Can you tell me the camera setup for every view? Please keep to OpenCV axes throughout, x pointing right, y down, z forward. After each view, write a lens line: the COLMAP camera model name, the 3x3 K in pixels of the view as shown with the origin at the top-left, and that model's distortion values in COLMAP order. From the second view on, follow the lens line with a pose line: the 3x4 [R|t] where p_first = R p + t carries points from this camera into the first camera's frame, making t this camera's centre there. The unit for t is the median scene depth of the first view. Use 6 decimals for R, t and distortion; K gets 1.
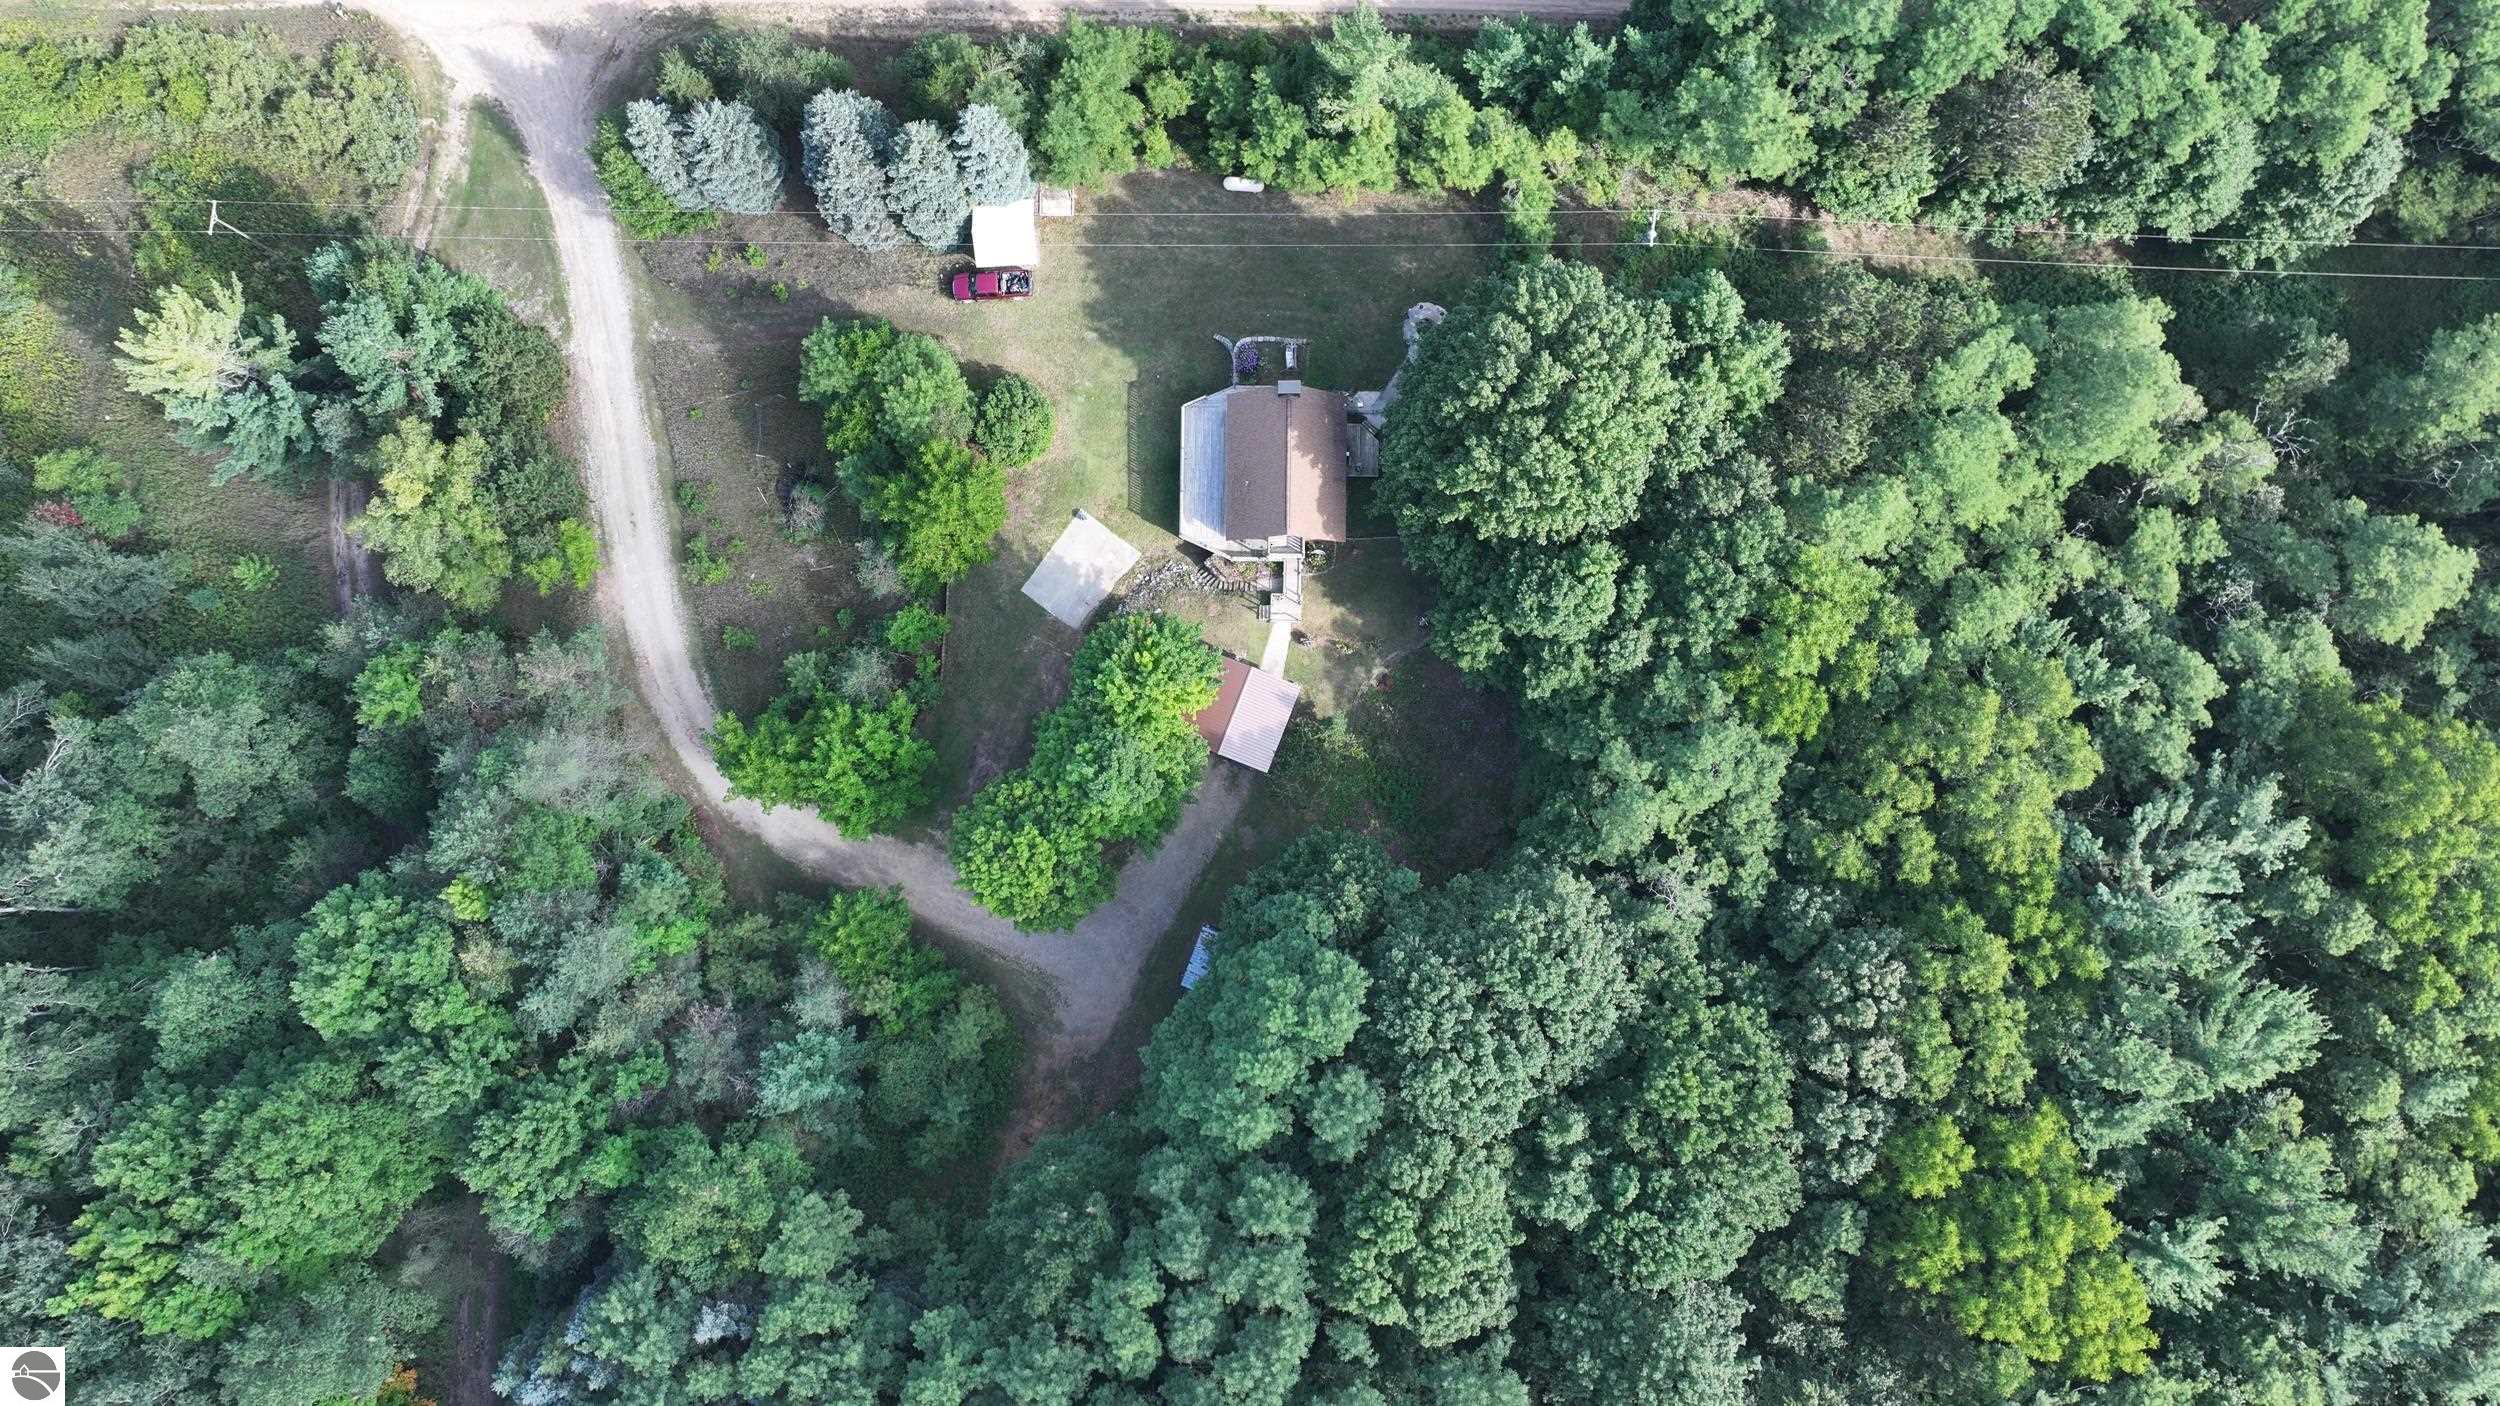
lens RADIAL K [[1756.2, 0, 1251.8], [0, 1756.2, 701.5], [0, 0, 1]] dist [0.001950, 0.009652]
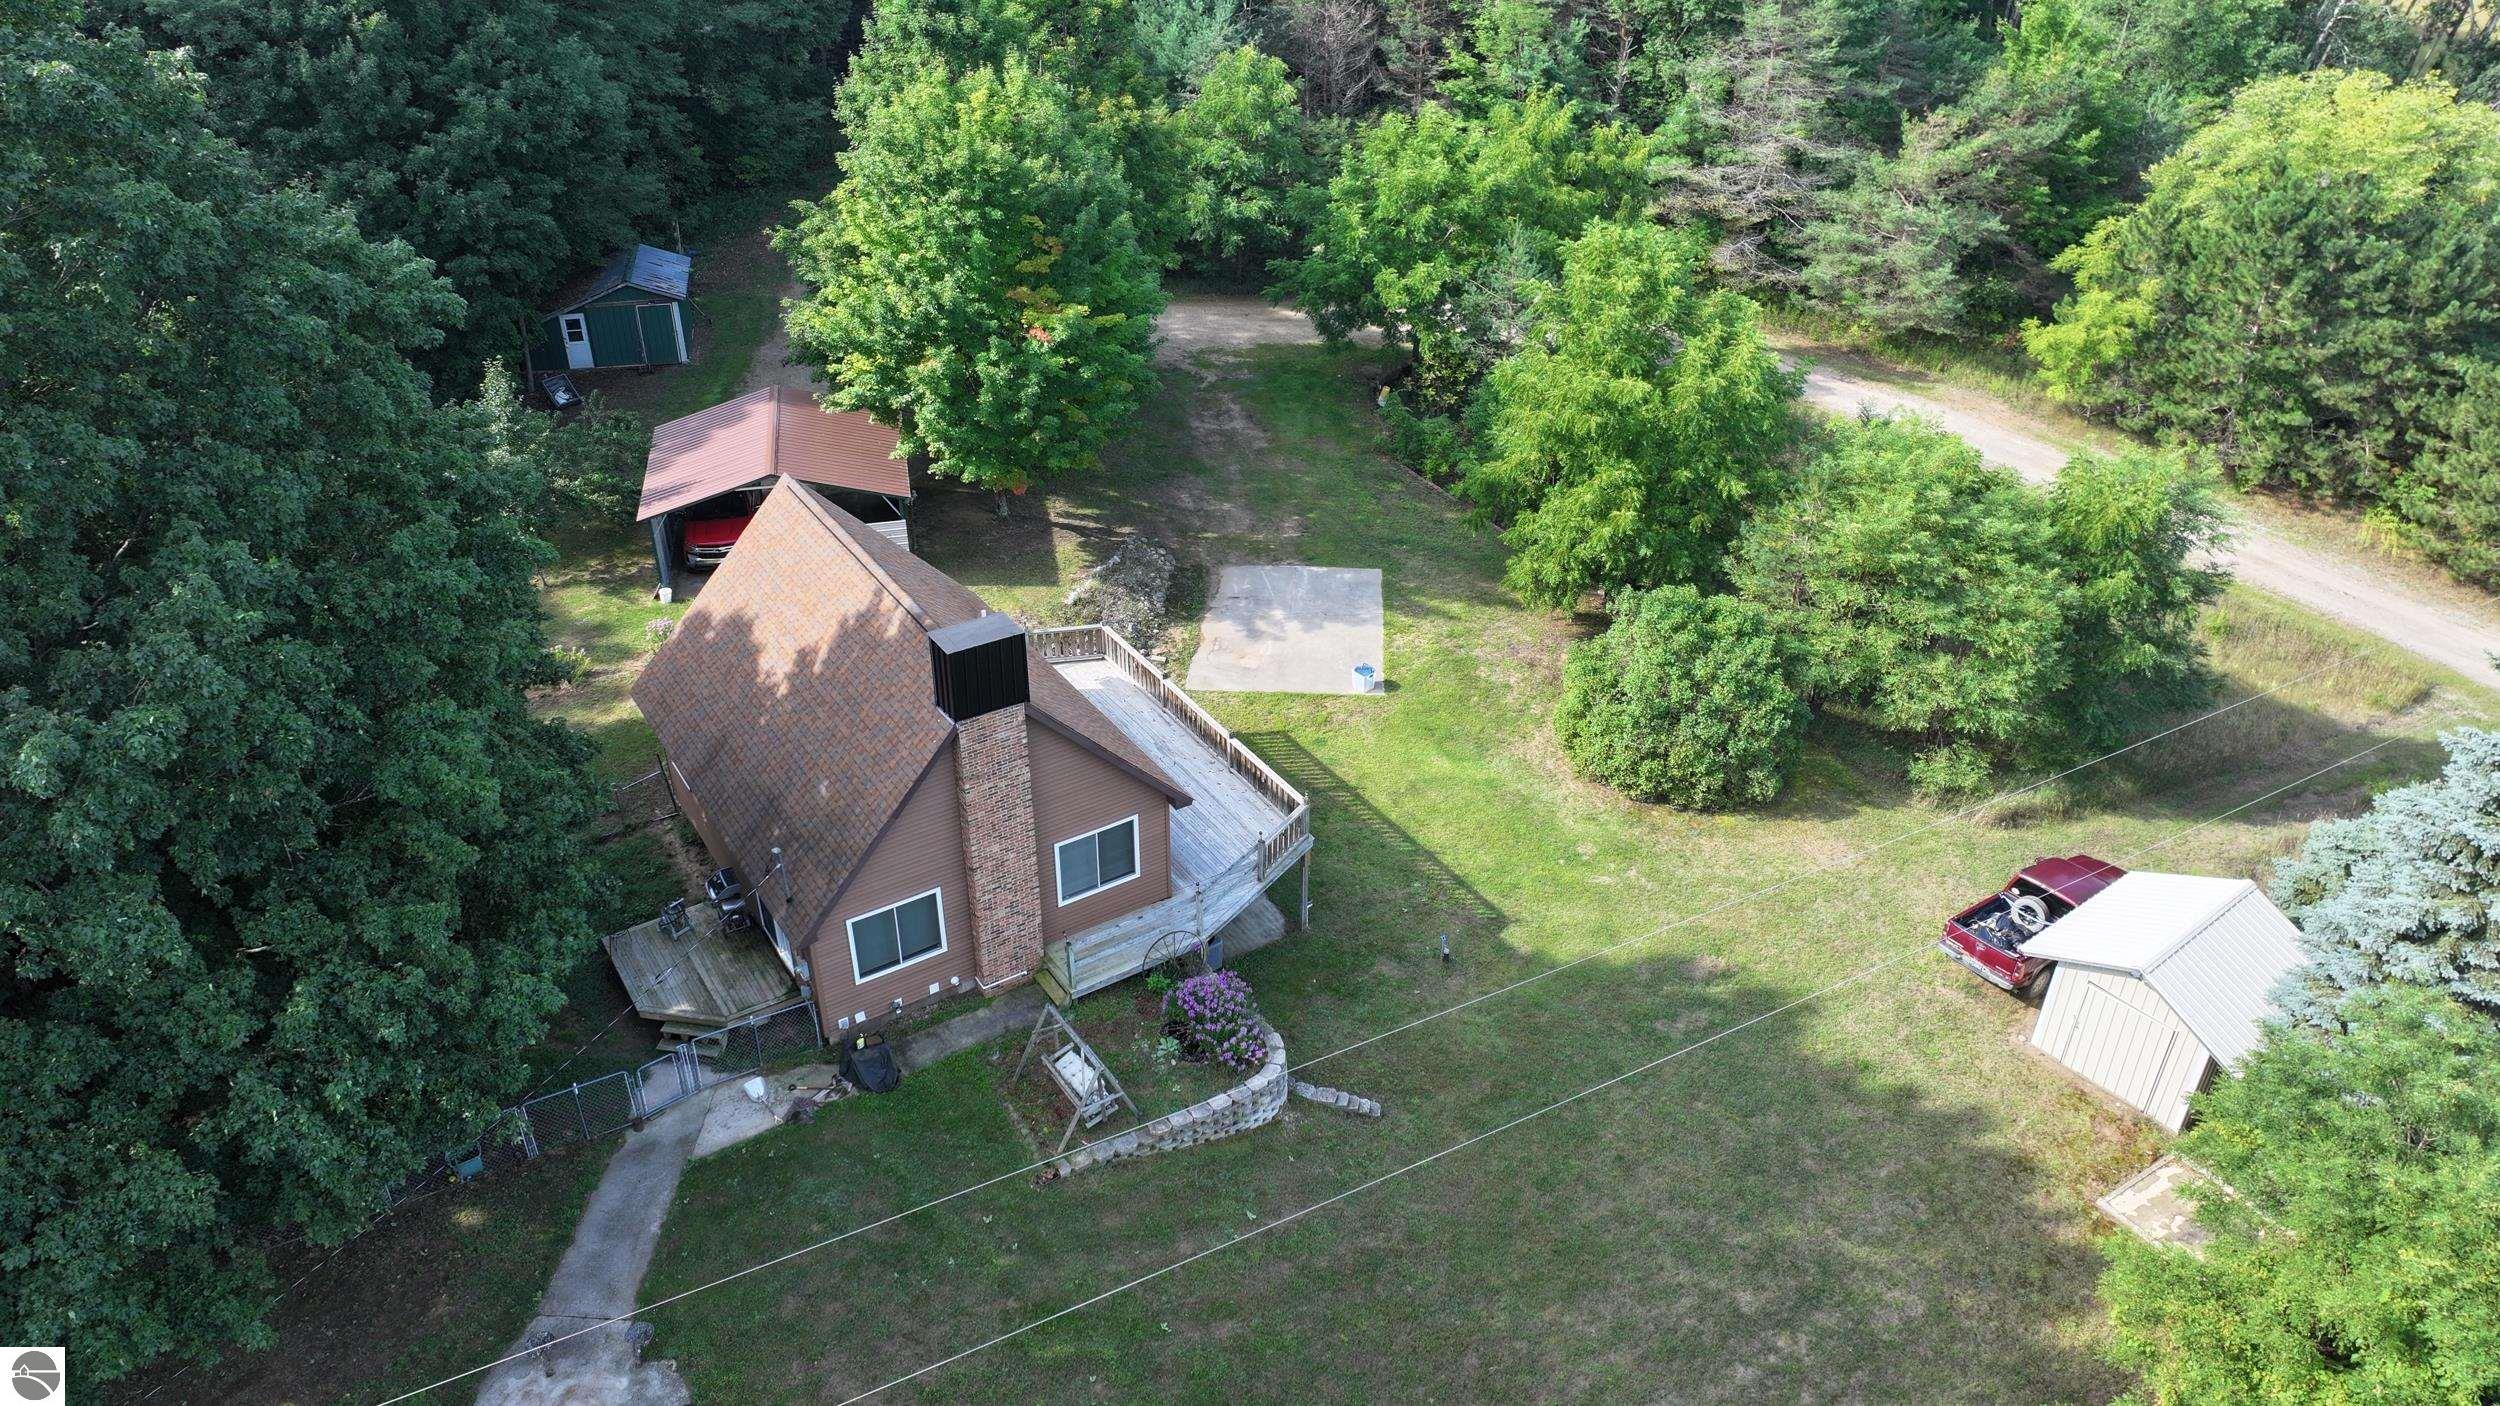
lens RADIAL K [[1756.2, 0, 1251.5], [0, 1756.2, 689.5], [0, 0, 1]] dist [0.001950, 0.009652]
pose [[-0.833457, 0.287933, -0.471639, 0.119352], [-0.552521, -0.421304, 0.719183, -0.416812], [0.008373, 0.859998, 0.510228, 0.919787]]
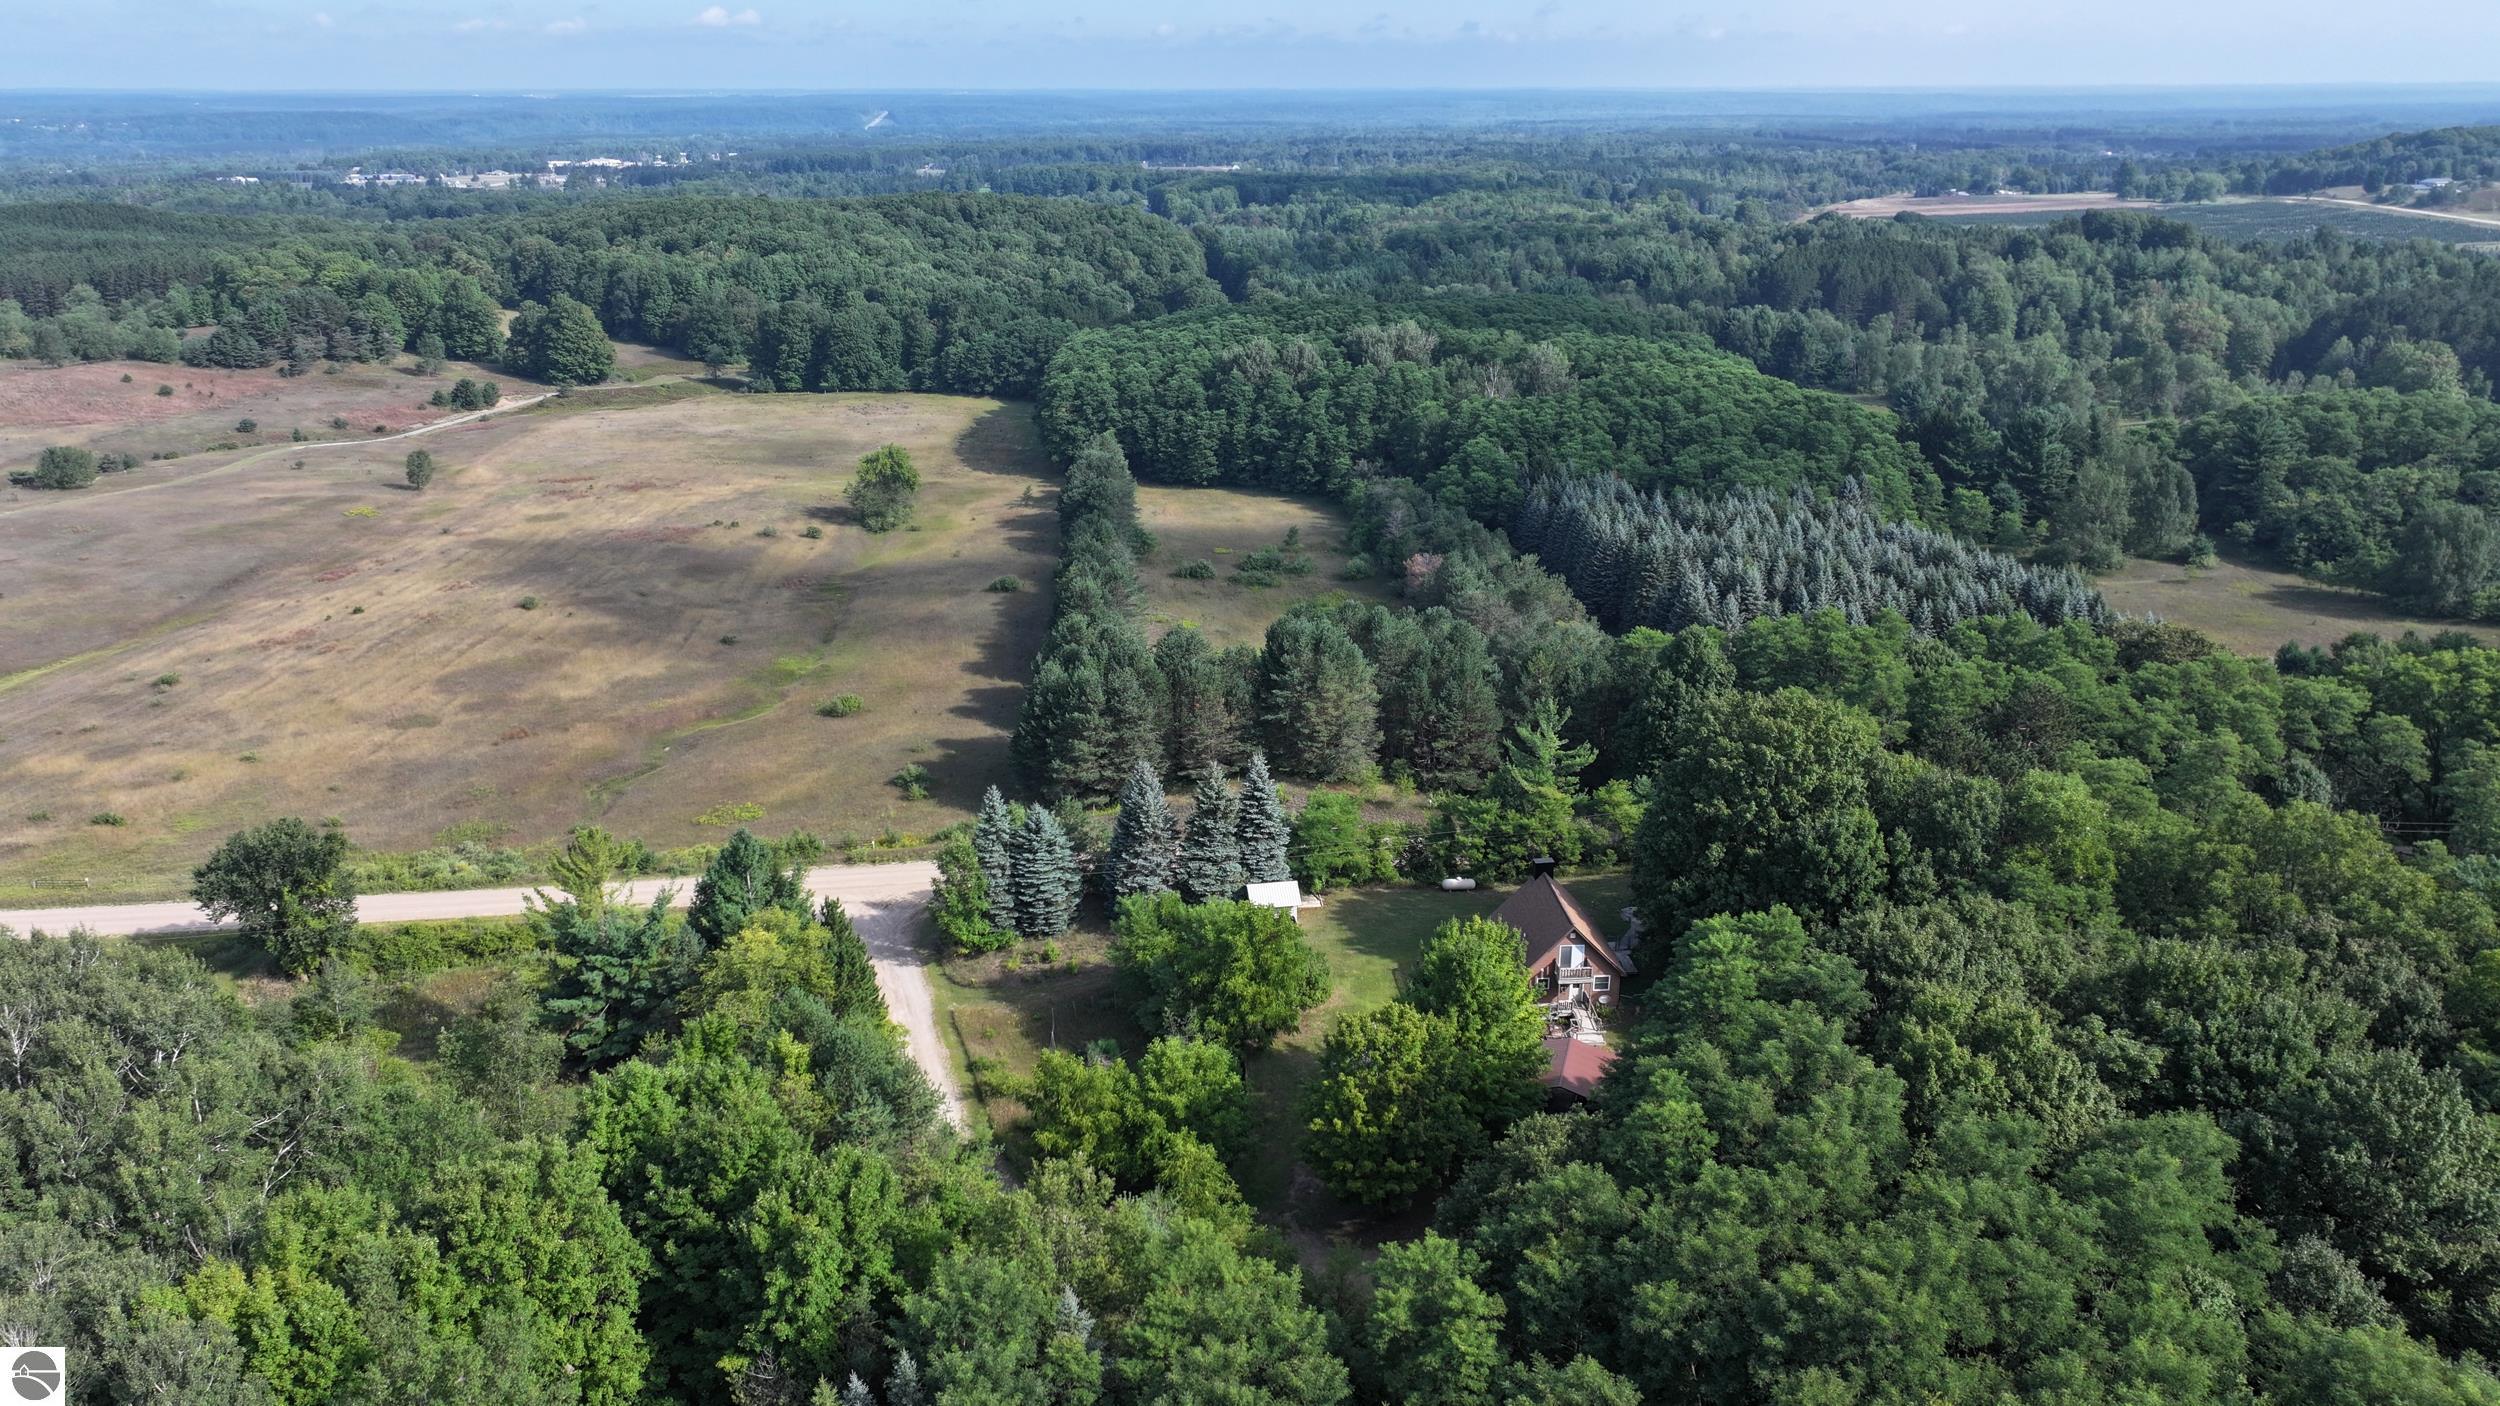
lens RADIAL K [[1756.2, 0, 1246.8], [0, 1756.2, 723.5], [0, 0, 1]] dist [0.001950, 0.009652]
pose [[0.996127, -0.035860, 0.080277, -0.281245], [0.087836, 0.365504, -0.926656, 0.900530], [0.003888, 0.930119, 0.367238, 0.509539]]
